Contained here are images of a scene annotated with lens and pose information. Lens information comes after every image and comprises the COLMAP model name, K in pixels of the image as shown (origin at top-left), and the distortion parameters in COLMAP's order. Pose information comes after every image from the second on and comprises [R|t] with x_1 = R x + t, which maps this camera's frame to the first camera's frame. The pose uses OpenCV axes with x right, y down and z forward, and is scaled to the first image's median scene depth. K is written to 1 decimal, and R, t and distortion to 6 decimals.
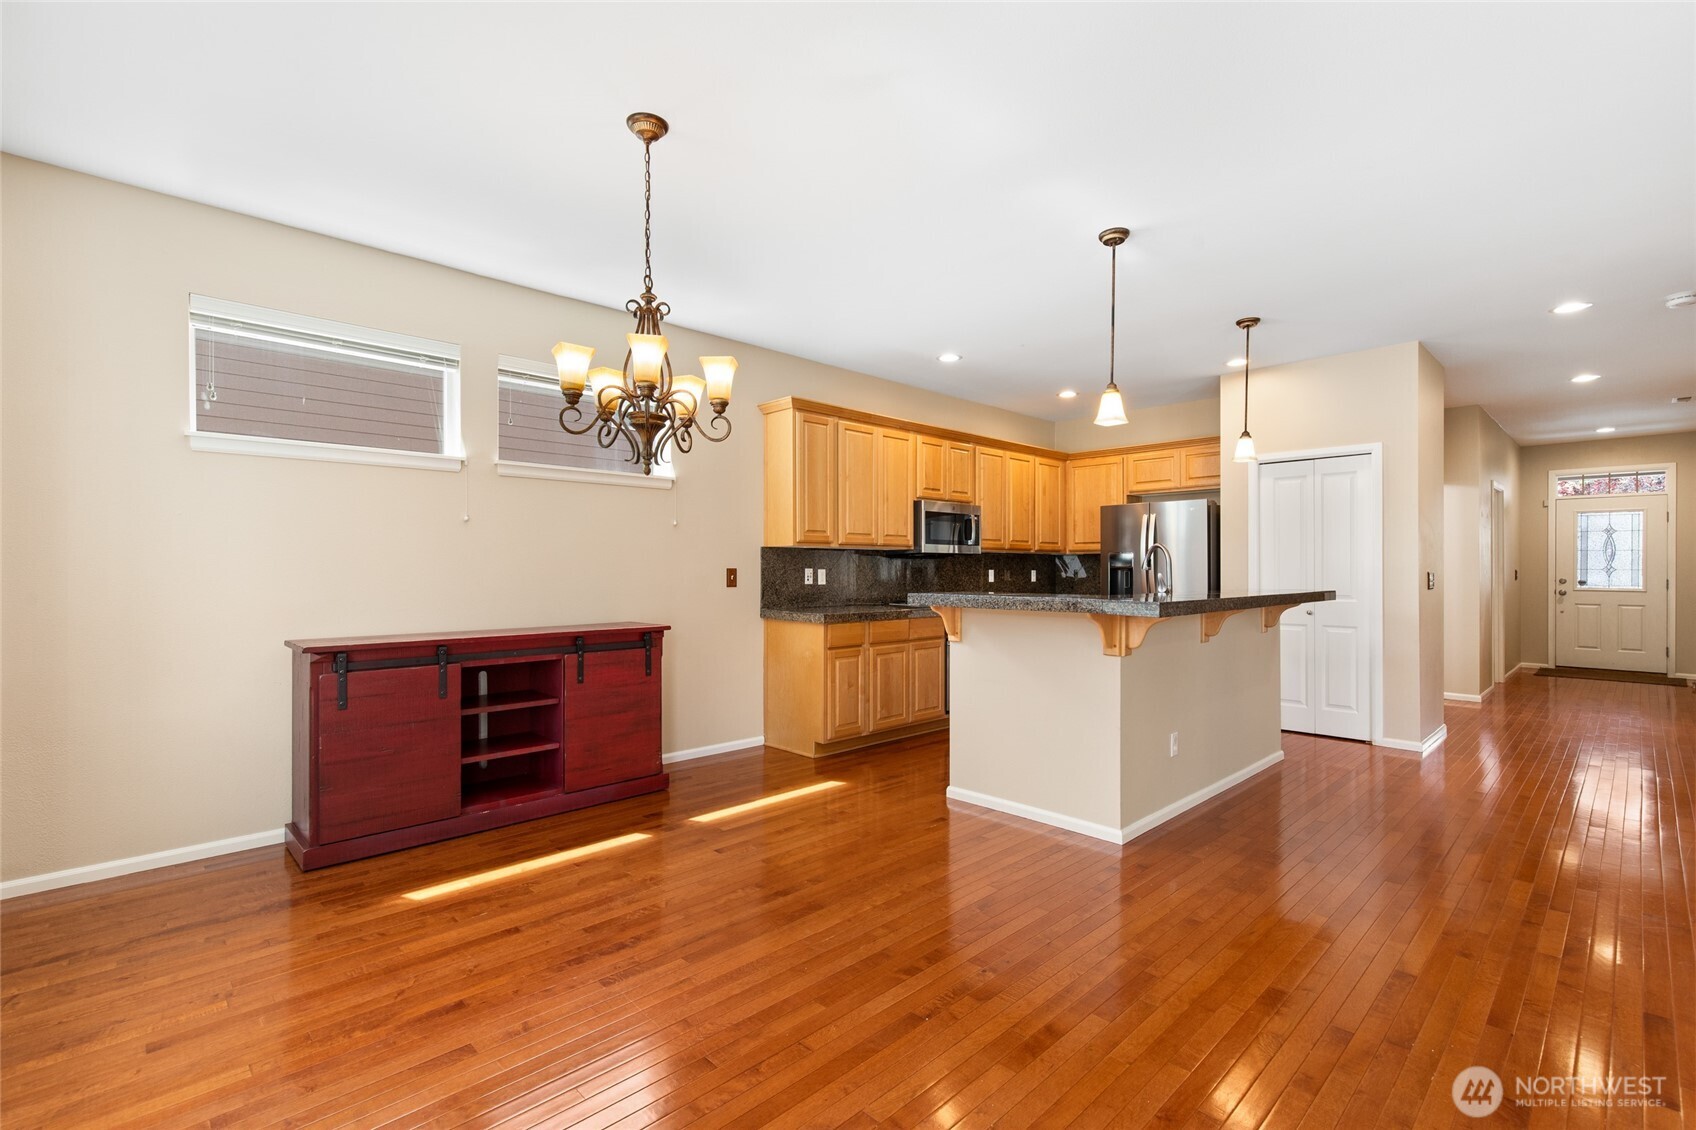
lens RADIAL K [[759.1, 0, 855.7], [0, 759.1, 570.9], [0, 0, 1]] dist [0.002539, 0.000385]
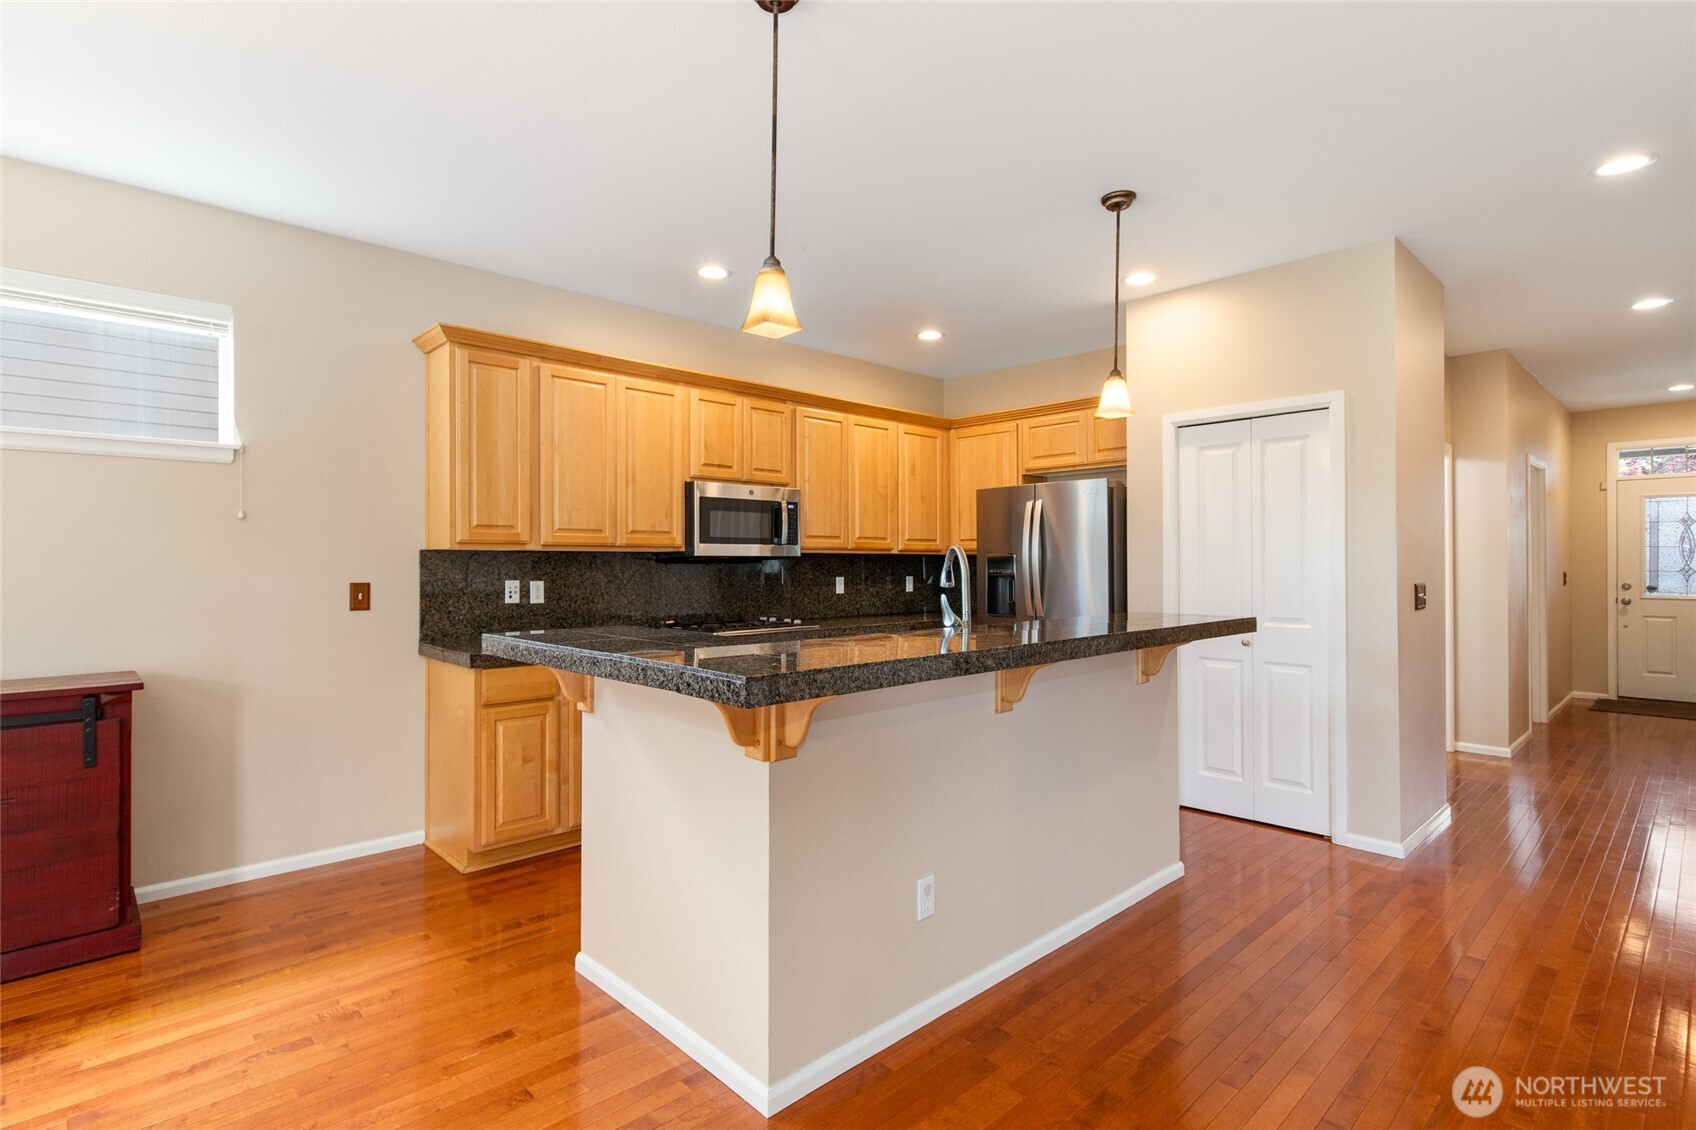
lens RADIAL K [[831.7, 0, 843.9], [0, 831.7, 563.7], [0, 0, 1]] dist [0.002235, 0.000160]
pose [[0.999939, -0.003270, -0.010568, 0.232478], [0.003231, 0.999988, -0.003682, -0.013847], [0.010580, 0.003648, 0.999937, 0.235461]]
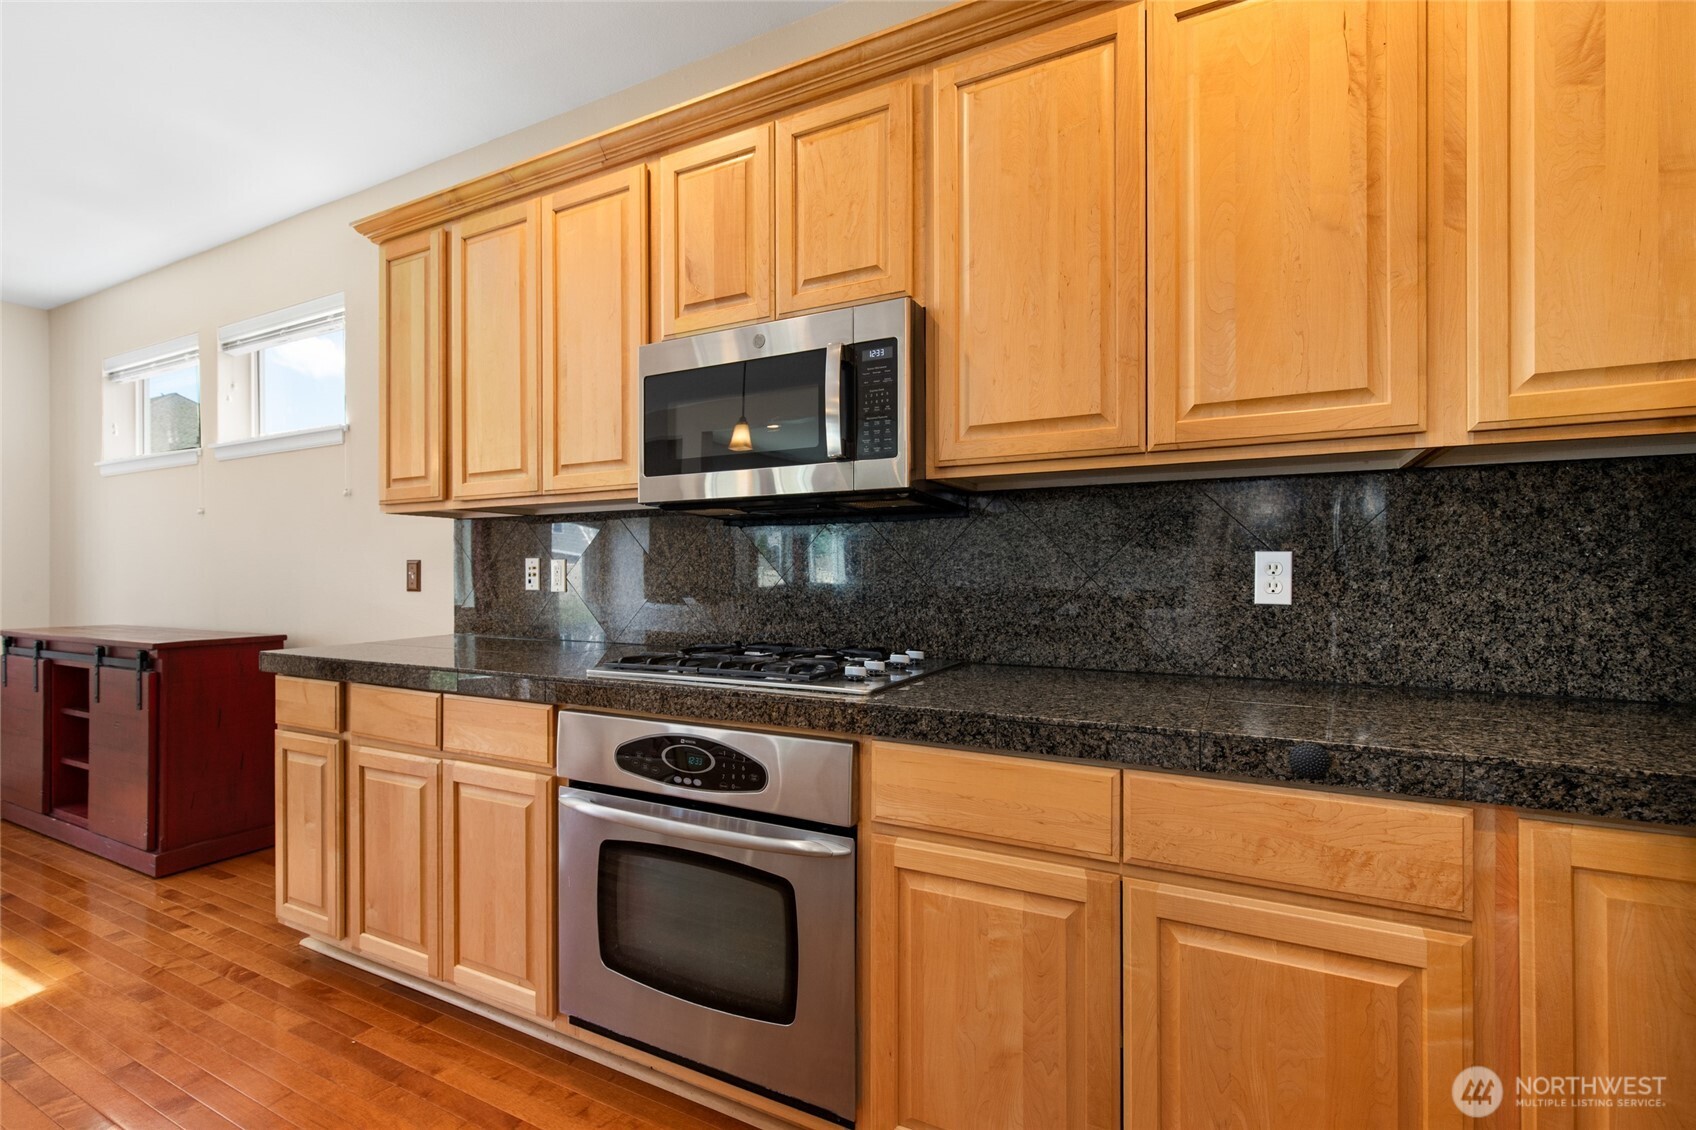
lens RADIAL K [[759.1, 0, 855.7], [0, 759.1, 570.9], [0, 0, 1]] dist [0.002539, 0.000385]
pose [[0.300389, 0.004374, -0.953807, 0.432466], [0.005735, 0.999963, 0.006392, 0.002847], [0.953799, -0.007390, 0.300353, 0.991460]]
